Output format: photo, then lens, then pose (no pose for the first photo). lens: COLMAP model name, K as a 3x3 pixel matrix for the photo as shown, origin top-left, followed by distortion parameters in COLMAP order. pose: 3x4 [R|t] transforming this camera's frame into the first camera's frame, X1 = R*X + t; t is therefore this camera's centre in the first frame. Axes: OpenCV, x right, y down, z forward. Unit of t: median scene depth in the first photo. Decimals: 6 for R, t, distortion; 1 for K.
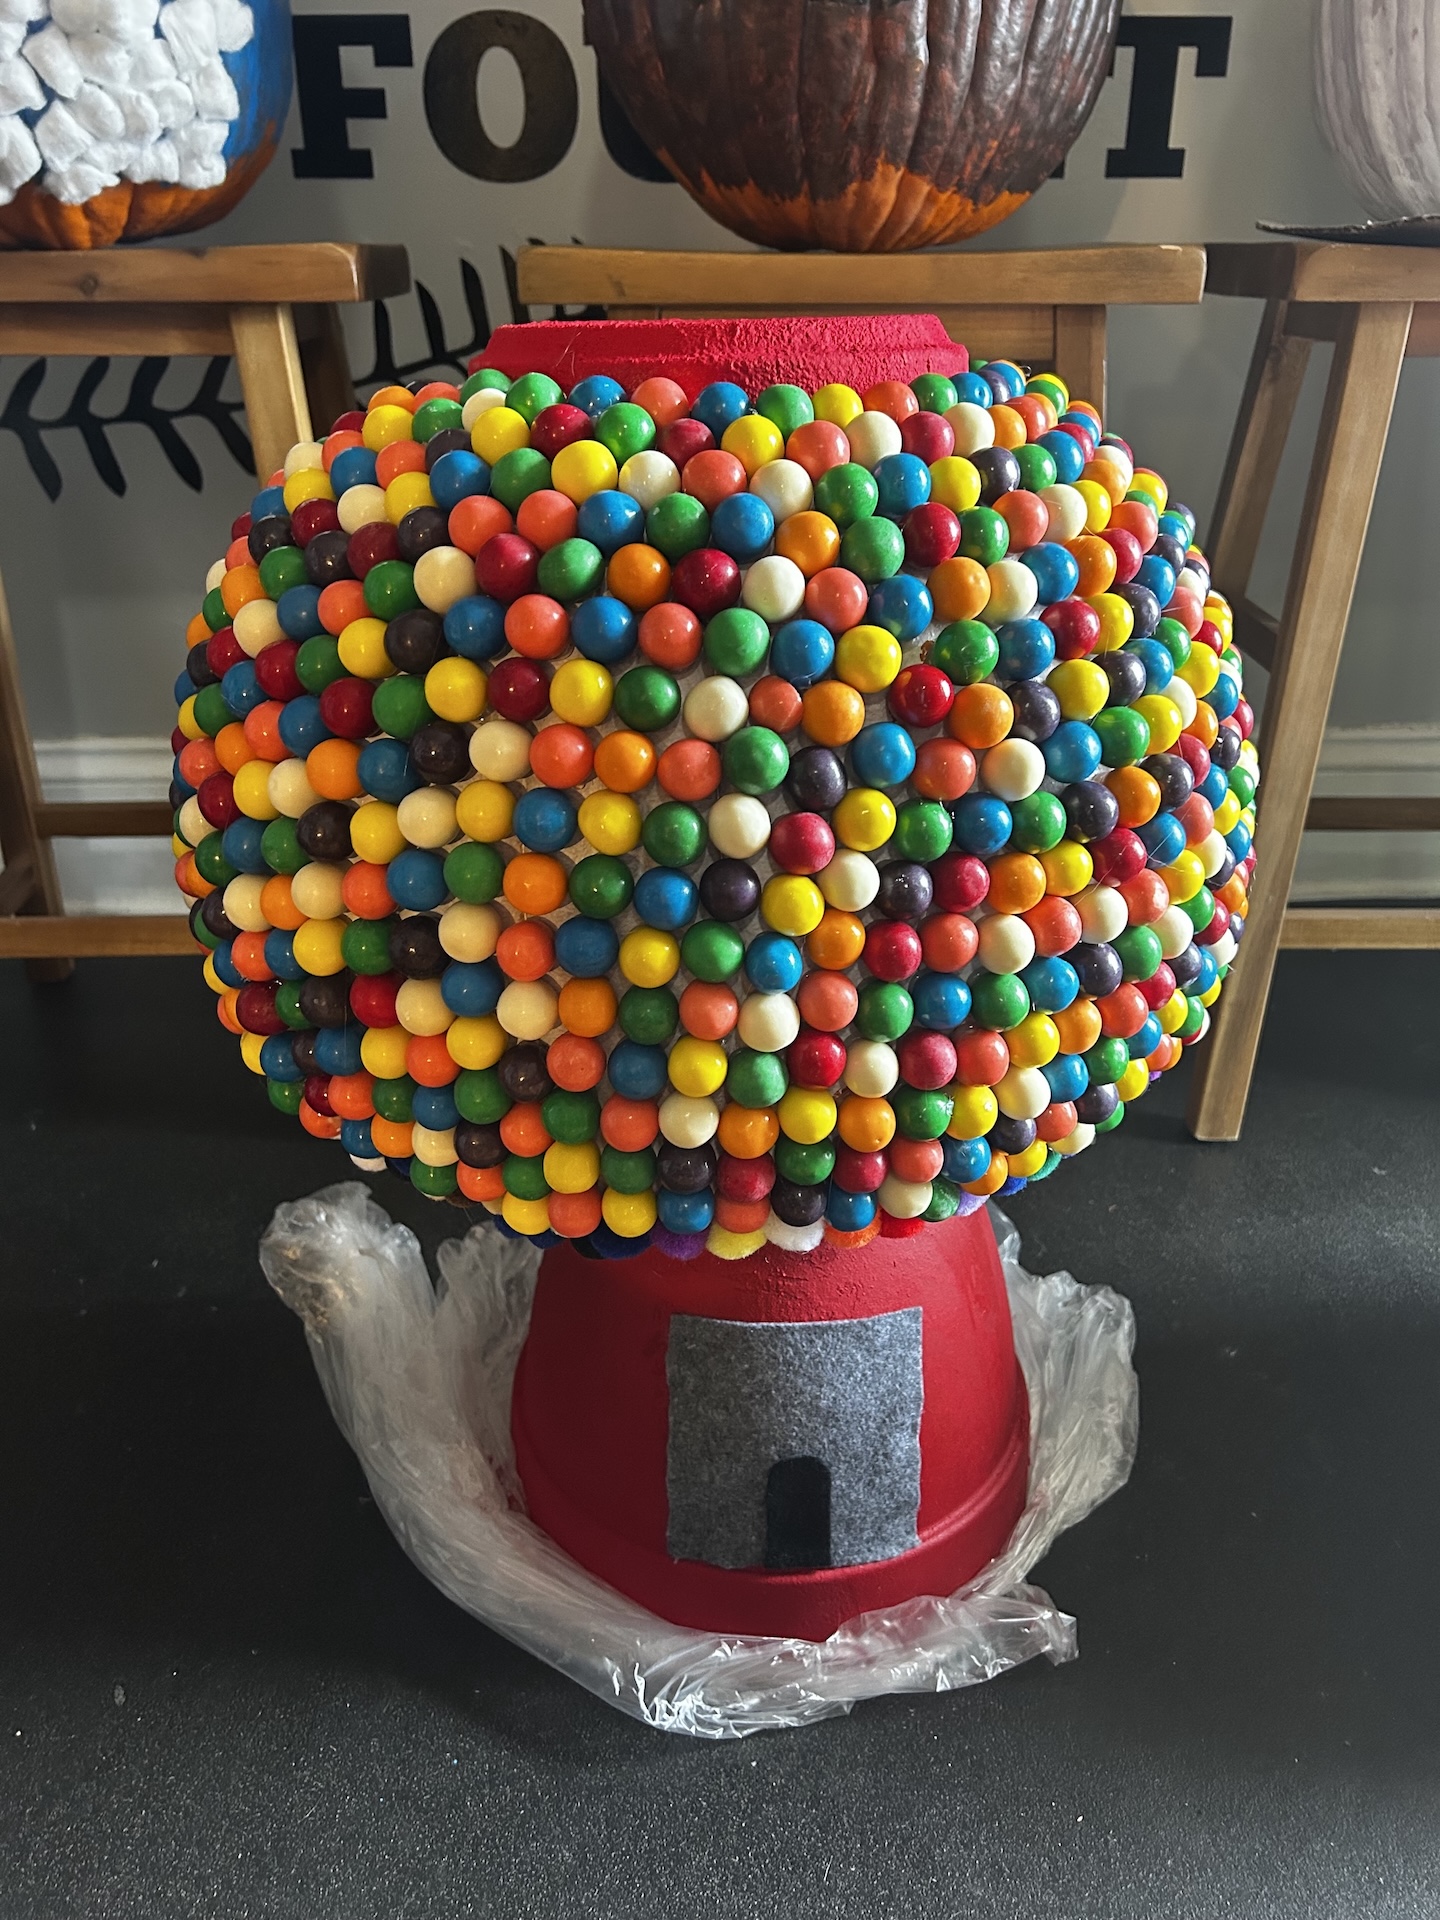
lens RADIAL K [[1460.4, 0, 720.0], [0, 1460.4, 960.0], [0, 0, 1]] dist [-0.011715, -0.007989]
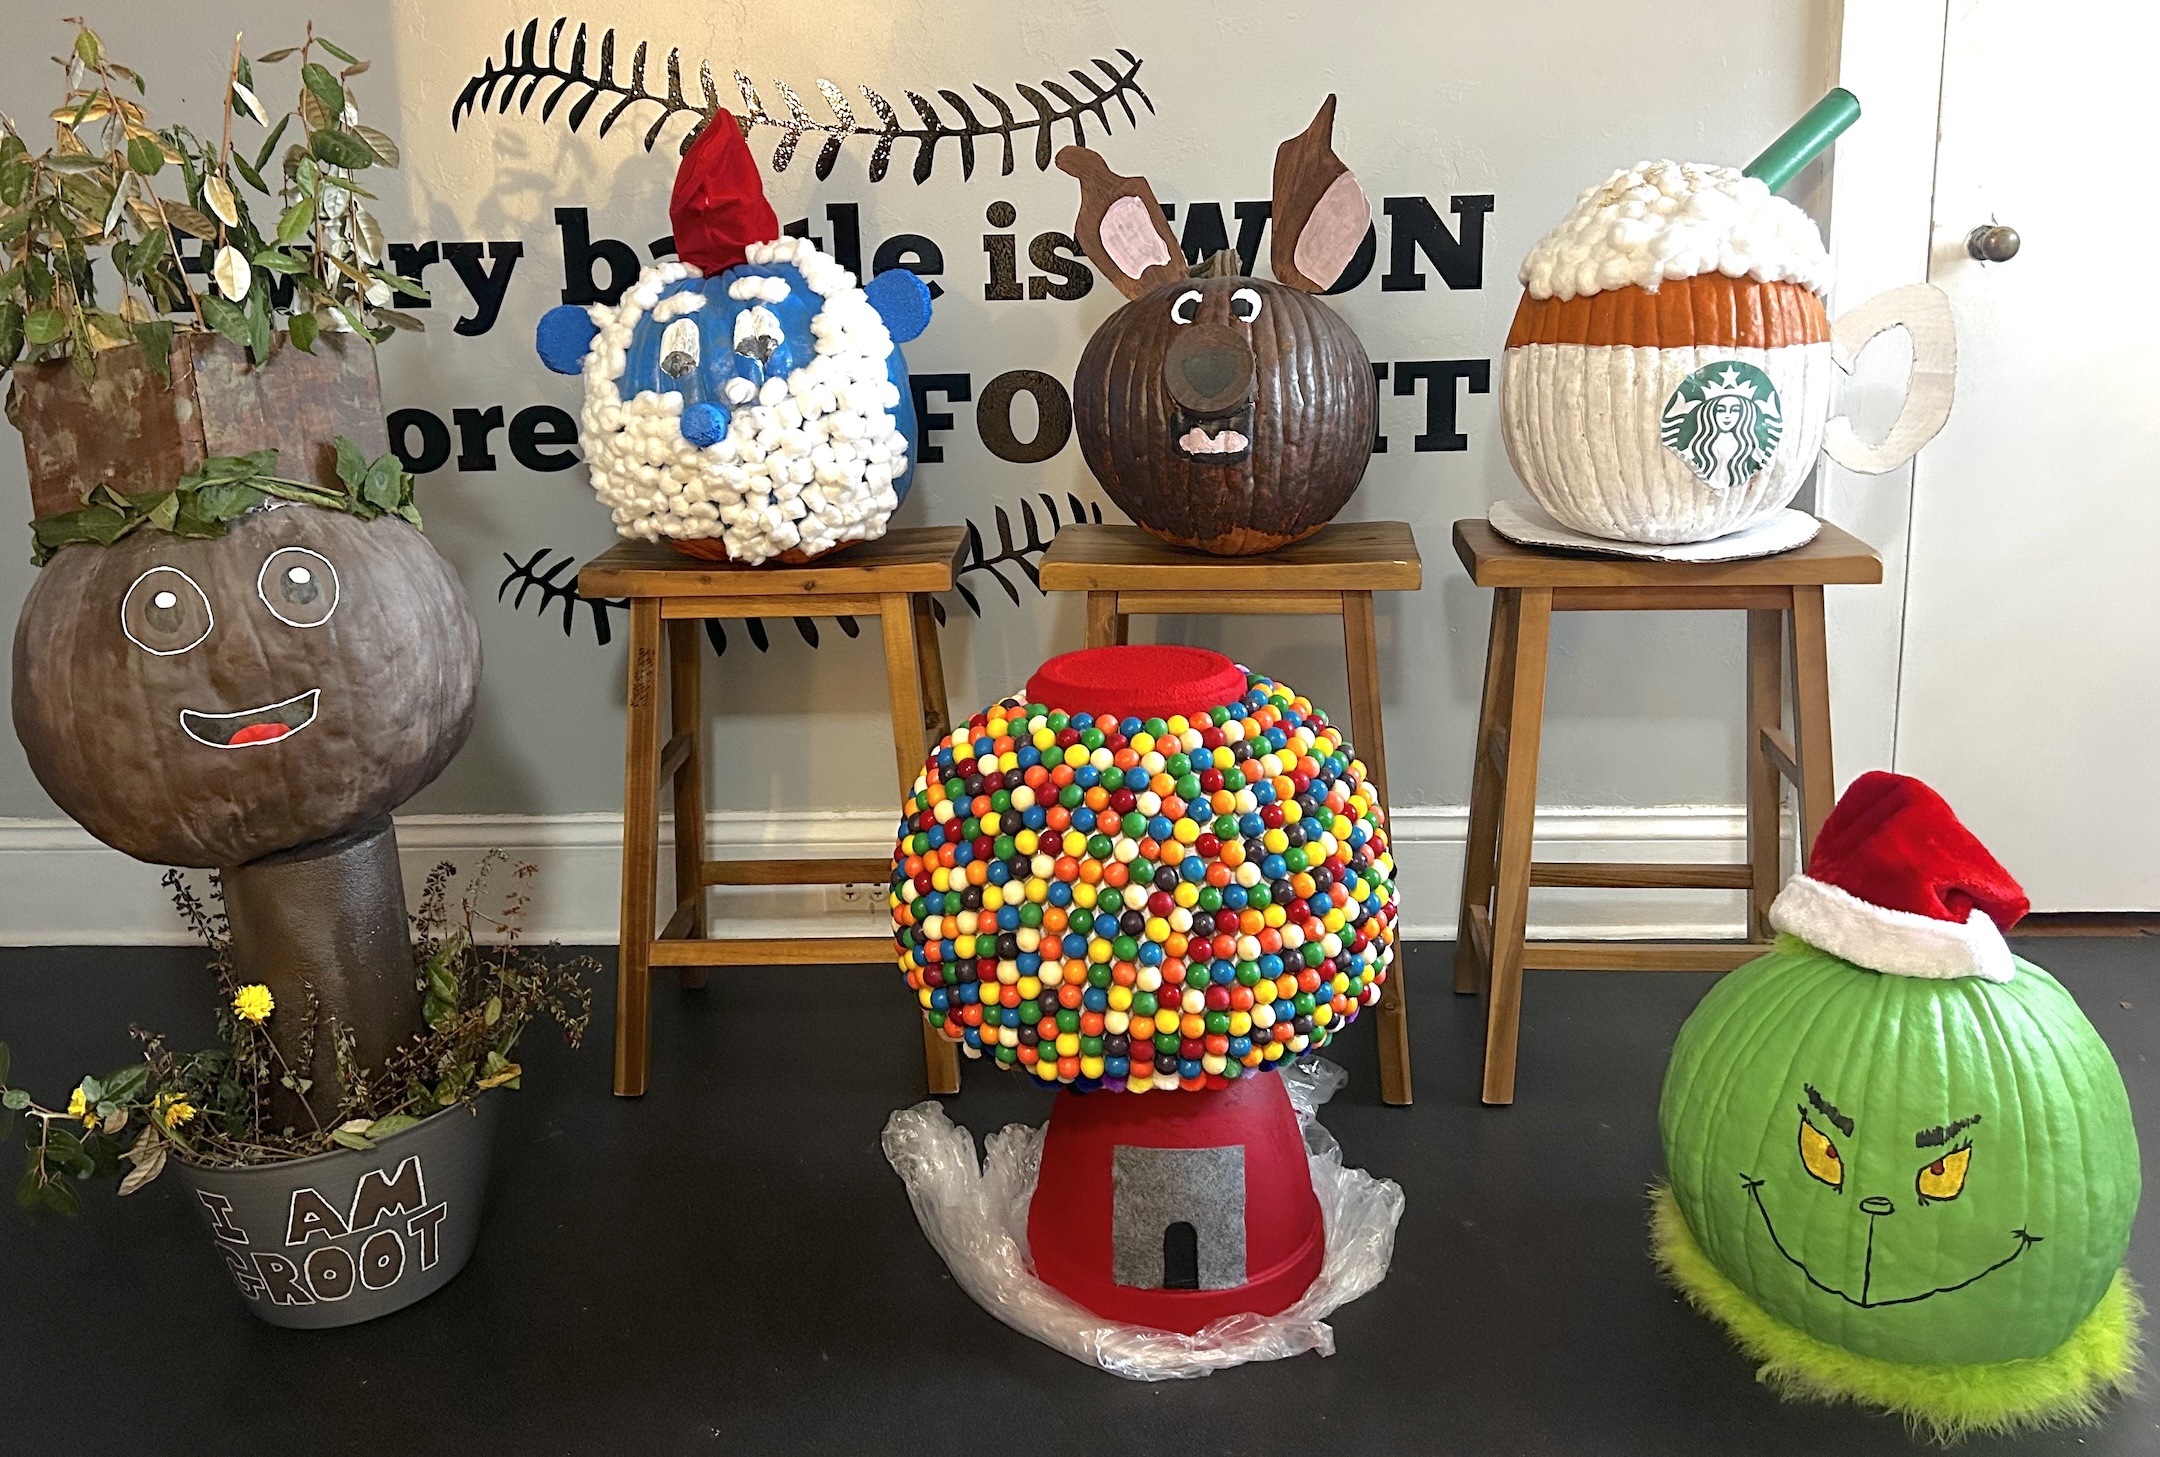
lens RADIAL K [[1678.2, 0, 1040.3], [0, 1678.2, 550.0], [0, 0, 1]] dist [0.084394, -0.003069]
pose [[0.994349, -0.011431, -0.105541, 0.149227], [-0.017042, 0.964105, -0.264974, 0.096771], [0.104781, 0.265275, 0.958462, -1.819598]]
